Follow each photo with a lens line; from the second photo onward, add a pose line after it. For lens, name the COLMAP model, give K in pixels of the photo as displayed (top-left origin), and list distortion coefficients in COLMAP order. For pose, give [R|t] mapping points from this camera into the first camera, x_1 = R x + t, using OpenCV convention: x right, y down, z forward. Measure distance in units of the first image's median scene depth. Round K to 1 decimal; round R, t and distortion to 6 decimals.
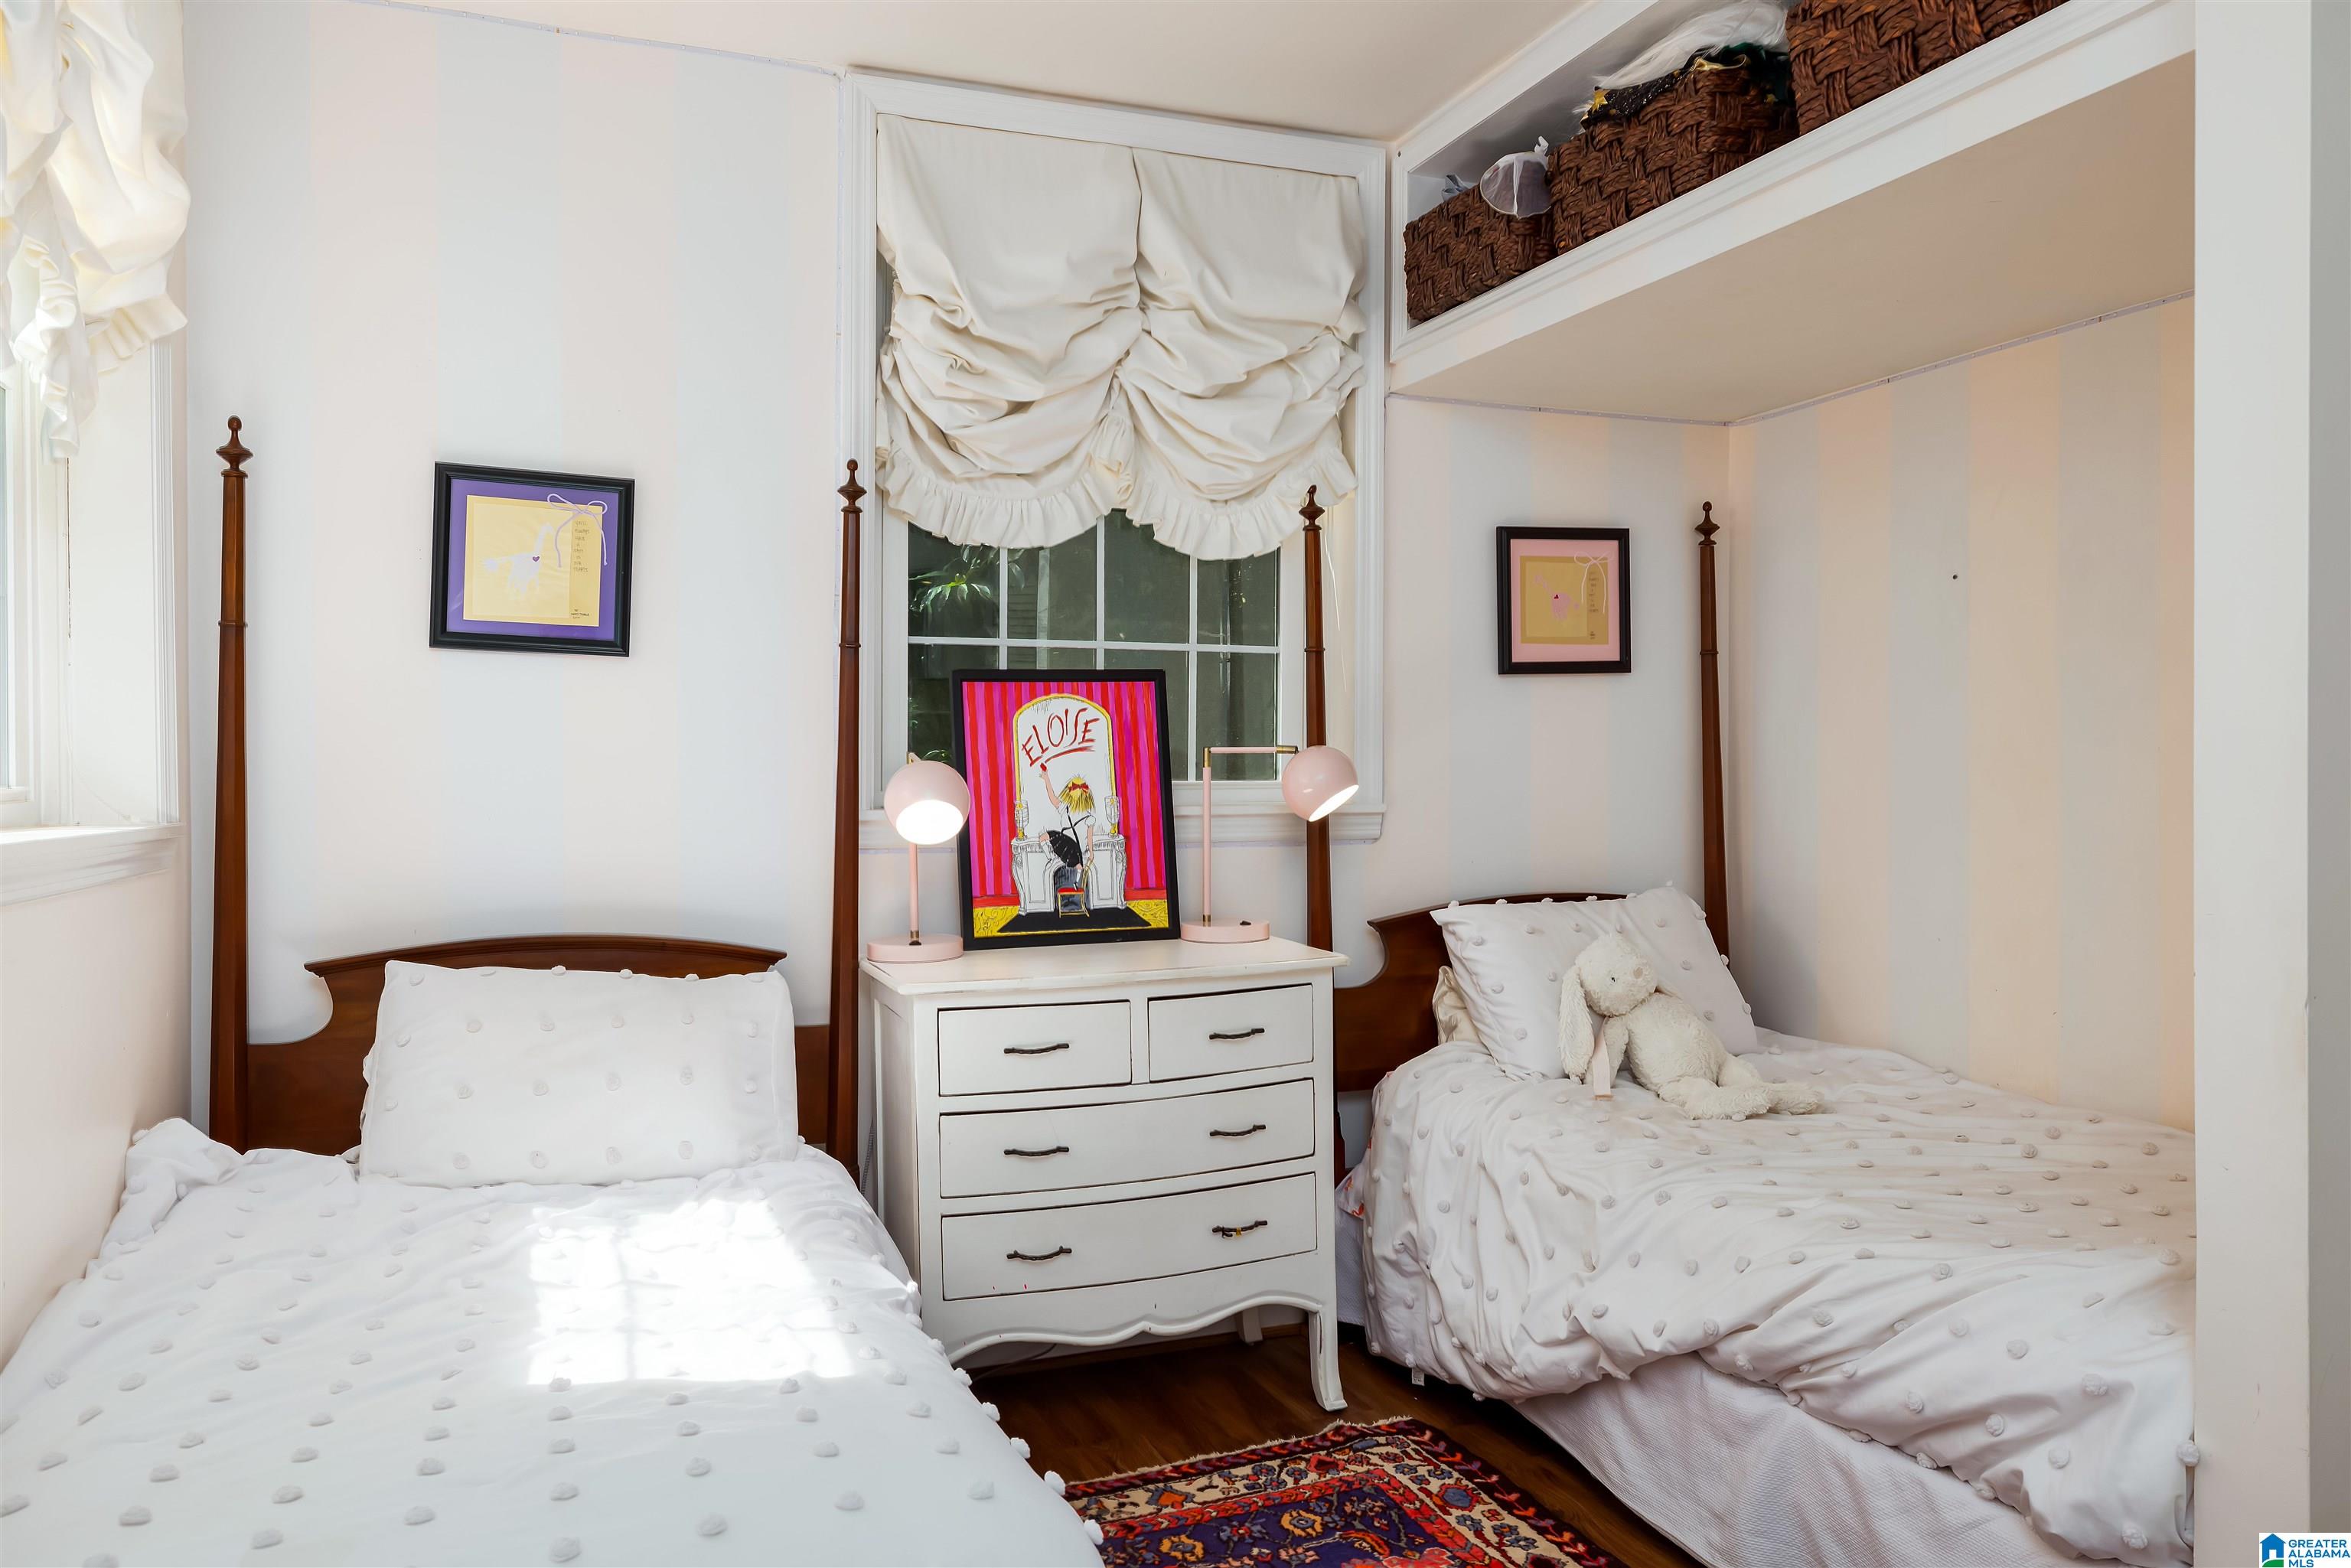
lens RADIAL K [[1744.0, 0, 1175.7], [0, 1744.0, 776.1], [0, 0, 1]] dist [0.000055, -0.006940]
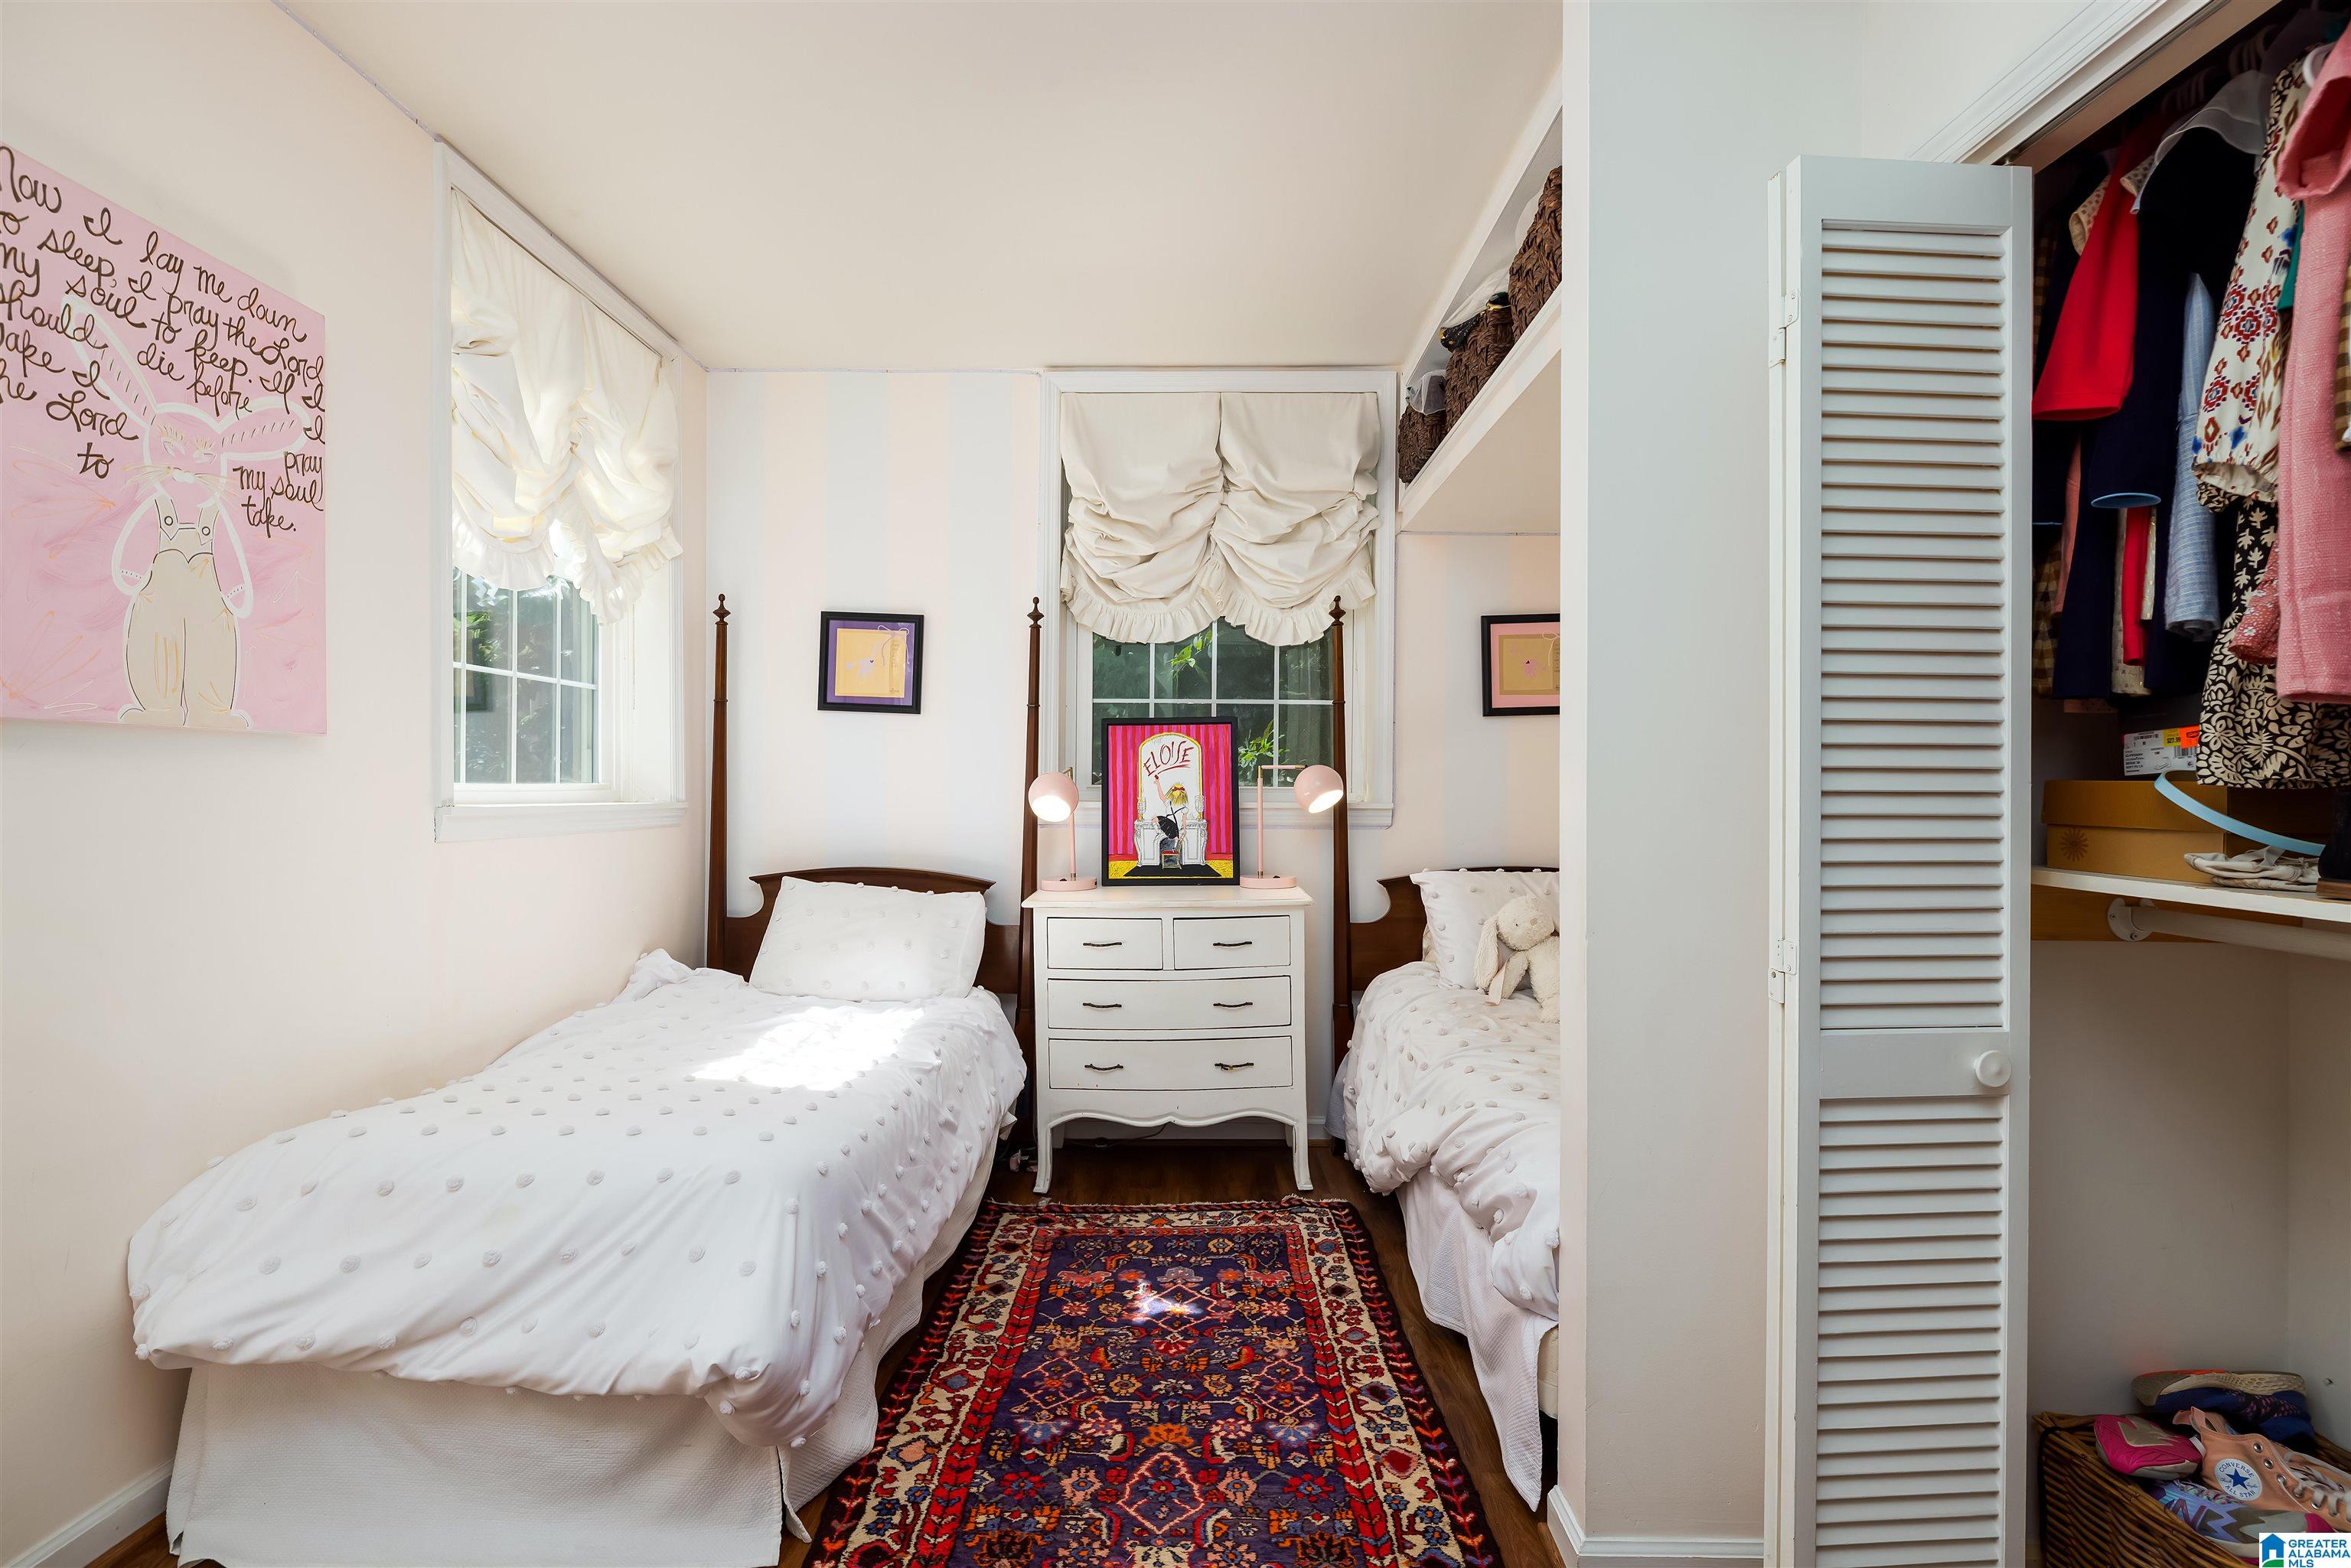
lens RADIAL K [[1206.9, 0, 1173.0], [0, 1206.9, 777.9], [0, 0, 1]] dist [-0.001382, 0.000105]
pose [[0.924245, 0.005774, -0.381757, 0.379684], [-0.008864, 0.999941, -0.006336, 0.002743], [0.381698, 0.009240, 0.924241, -0.043684]]
